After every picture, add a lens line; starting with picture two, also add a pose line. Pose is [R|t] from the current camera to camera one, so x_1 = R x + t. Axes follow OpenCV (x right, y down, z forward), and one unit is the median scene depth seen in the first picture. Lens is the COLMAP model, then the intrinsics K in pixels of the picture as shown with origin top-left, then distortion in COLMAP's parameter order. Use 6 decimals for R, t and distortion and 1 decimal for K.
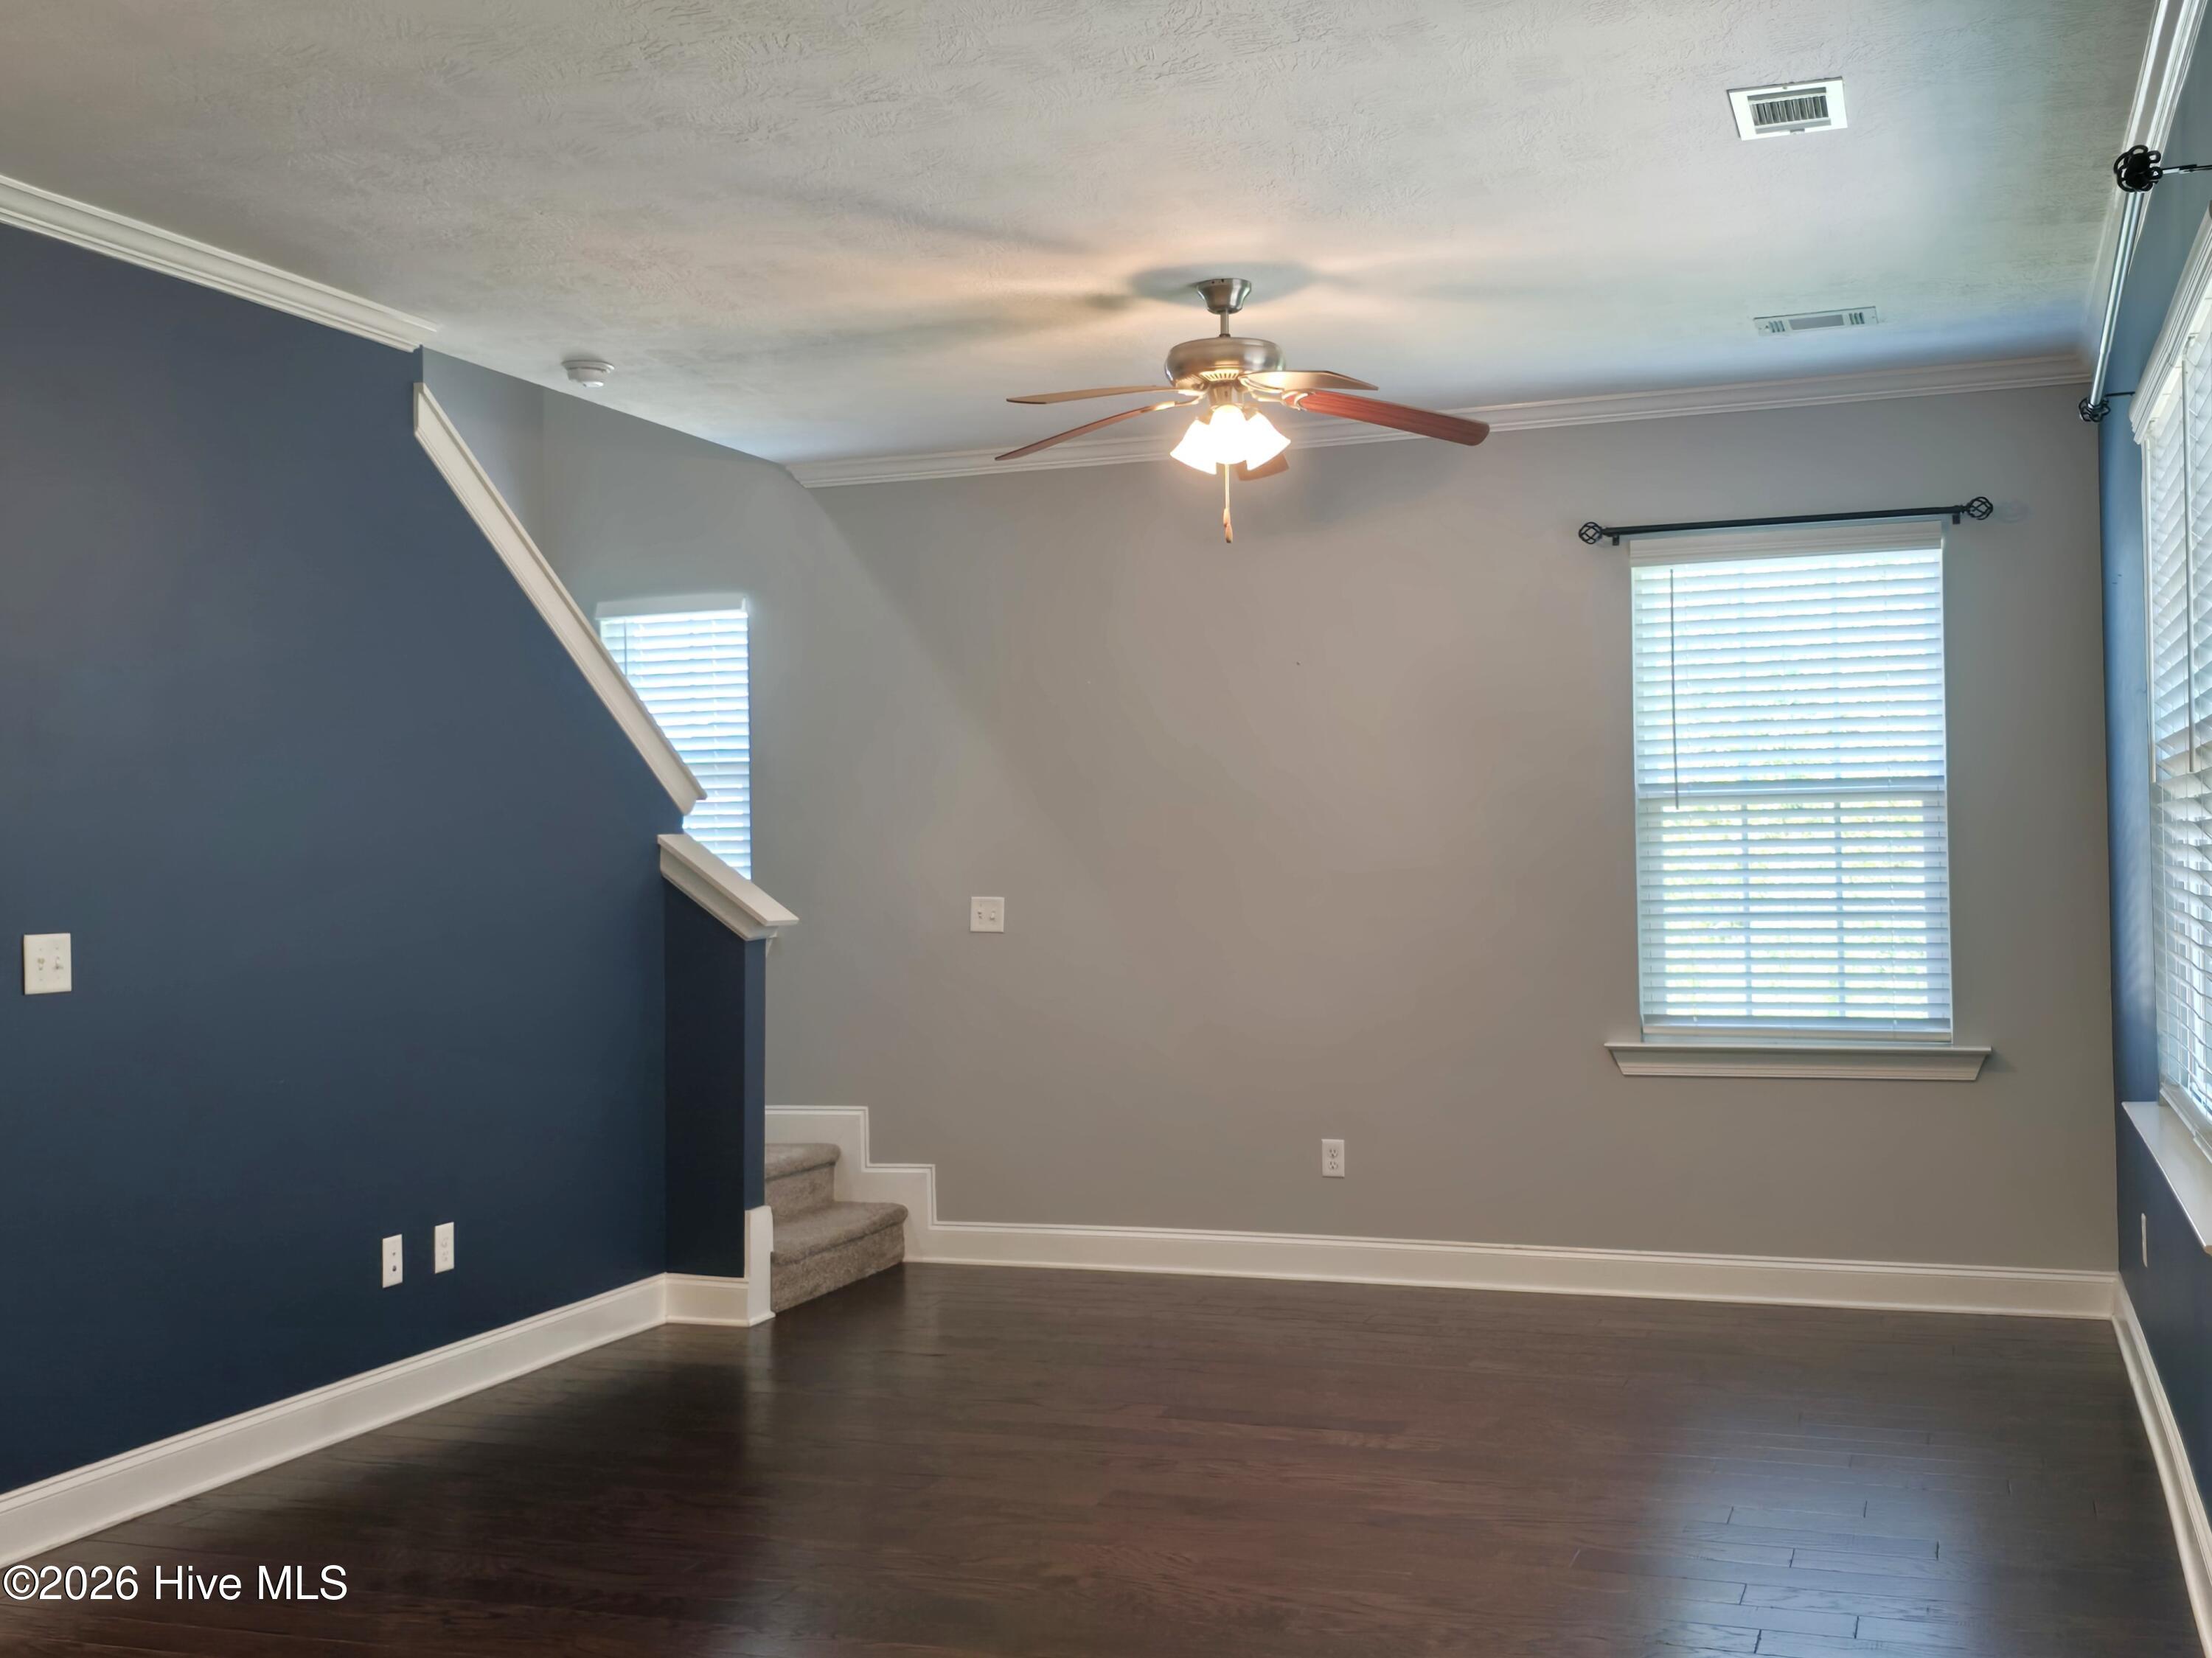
lens RADIAL K [[2445.9, 0, 1106.0], [0, 2445.9, 829.0], [0, 0, 1]] dist [0.296893, -0.488605]
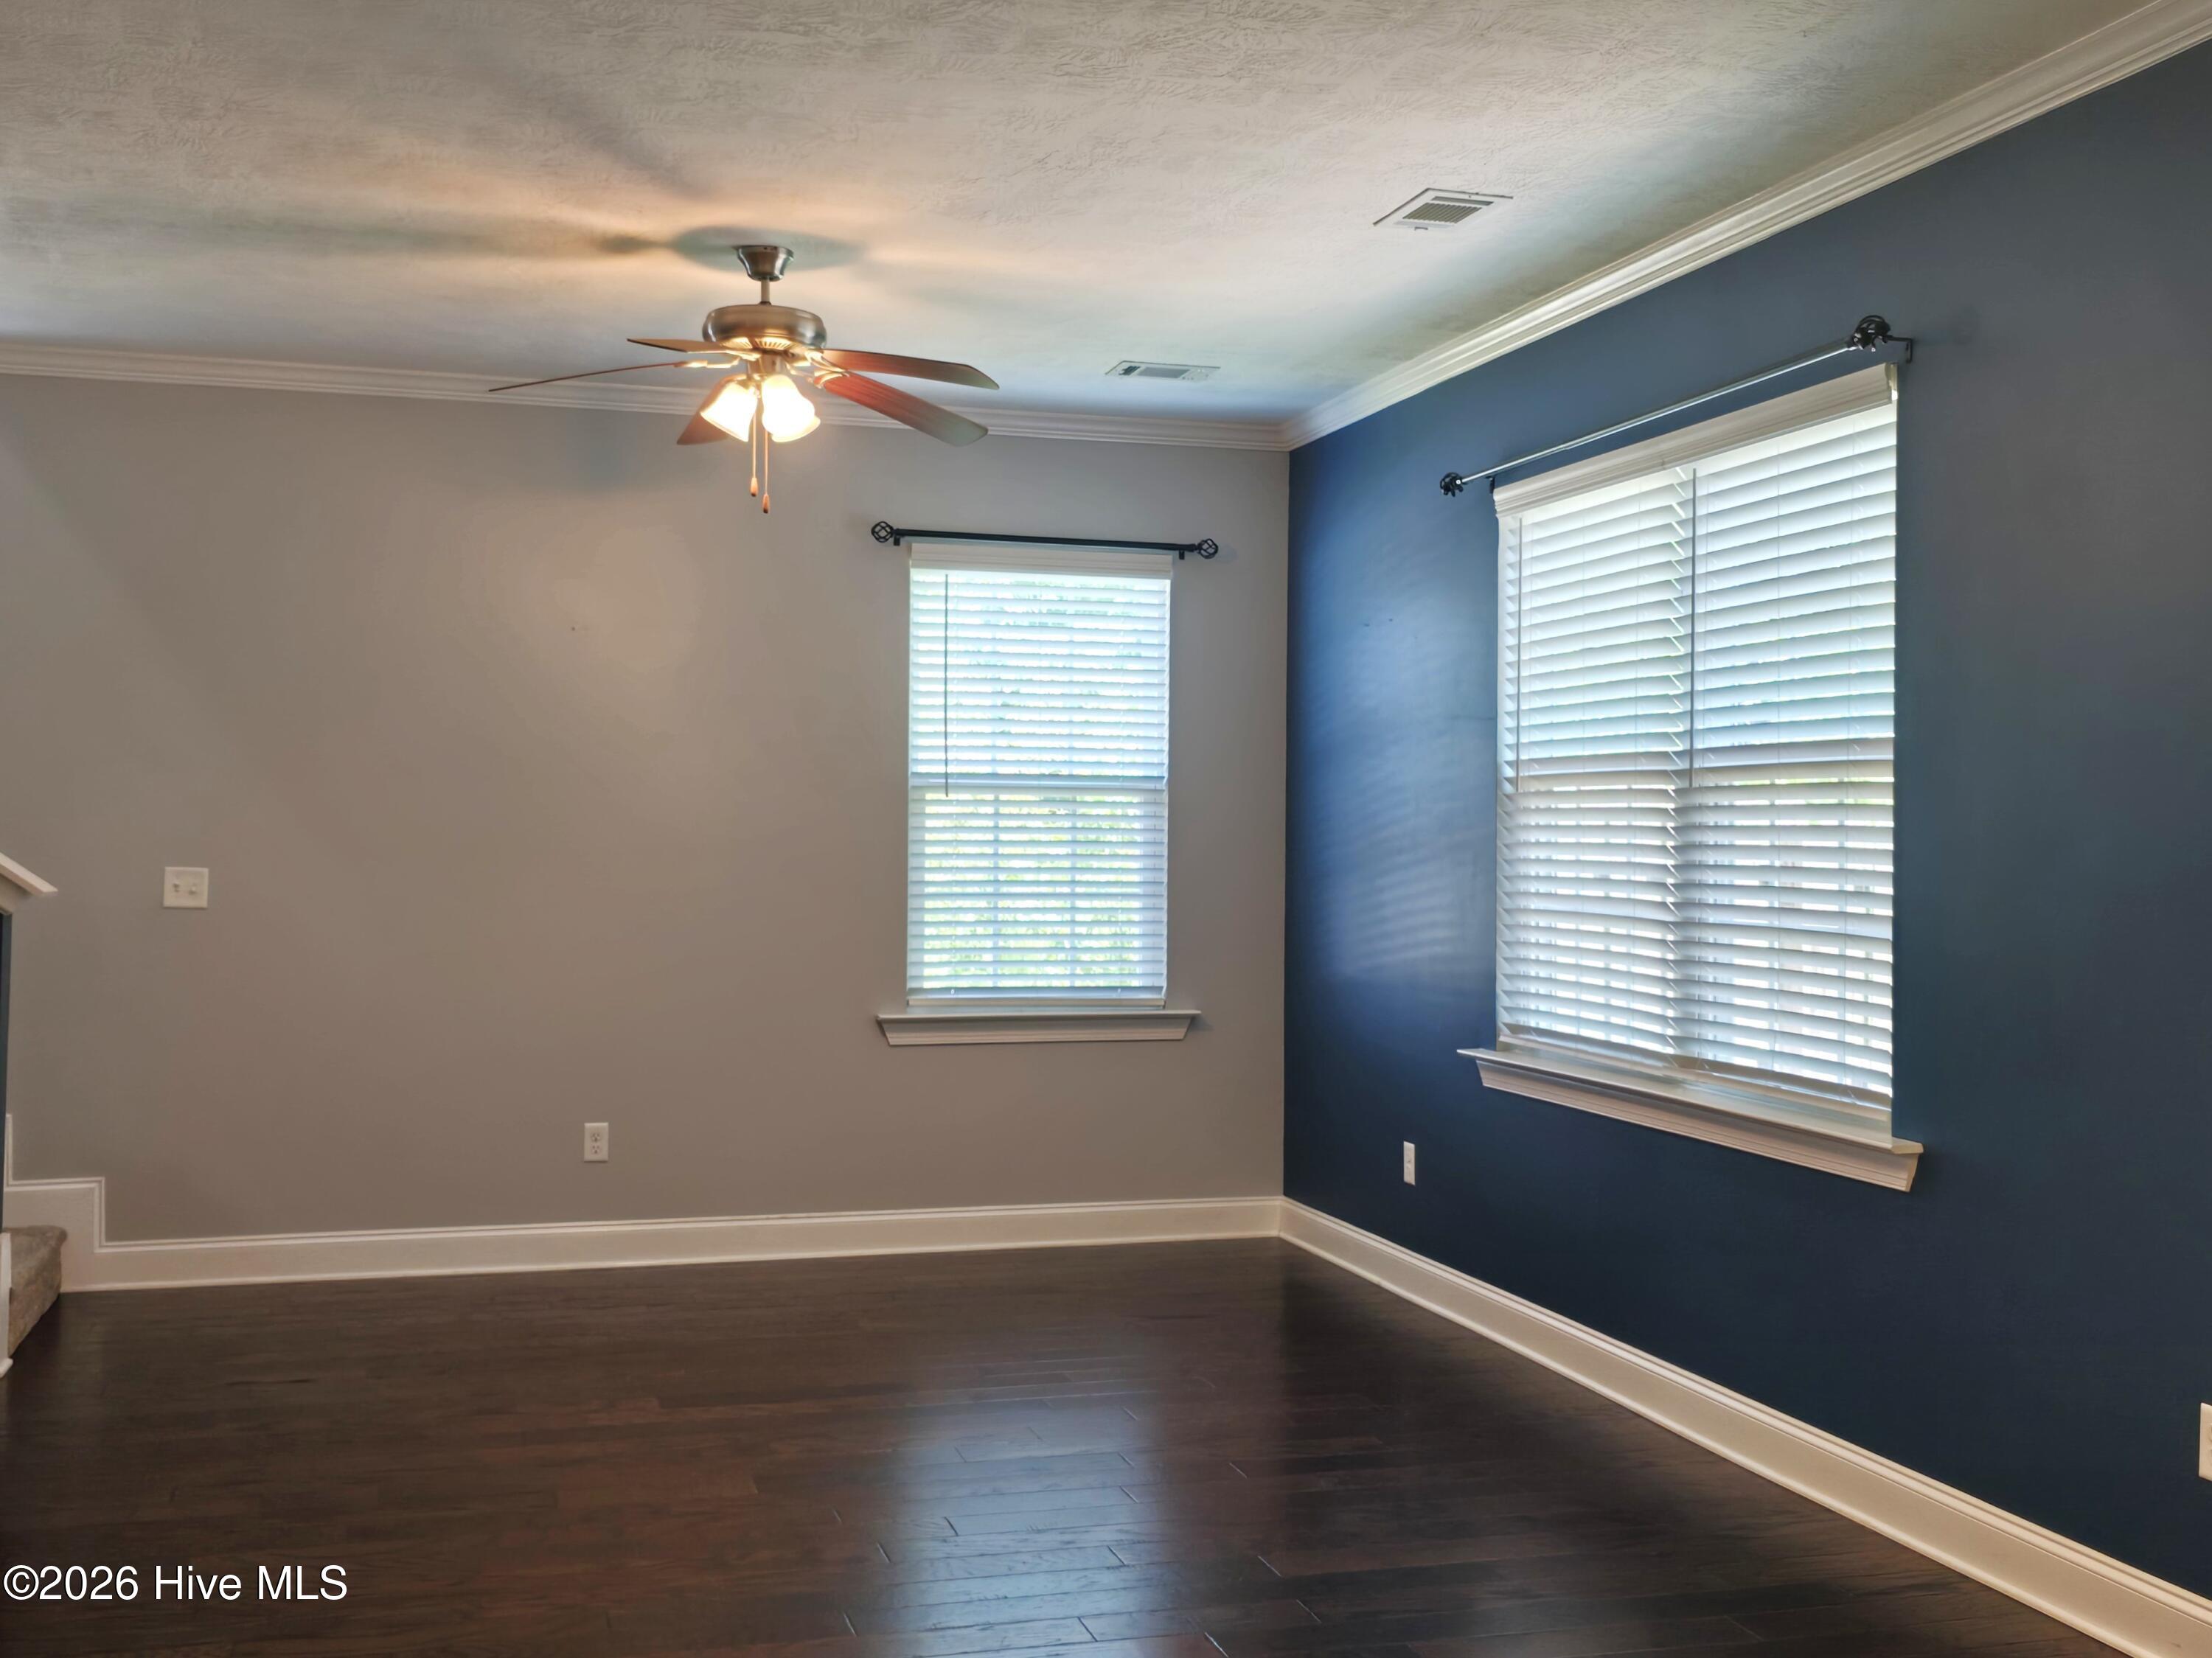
lens RADIAL K [[2445.9, 0, 1106.0], [0, 2445.9, 829.0], [0, 0, 1]] dist [0.296893, -0.488605]
pose [[0.825265, 0.027799, 0.564061, -0.323223], [-0.031774, 0.999491, -0.002770, 0.006931], [-0.563851, -0.015636, 0.825728, 0.084406]]
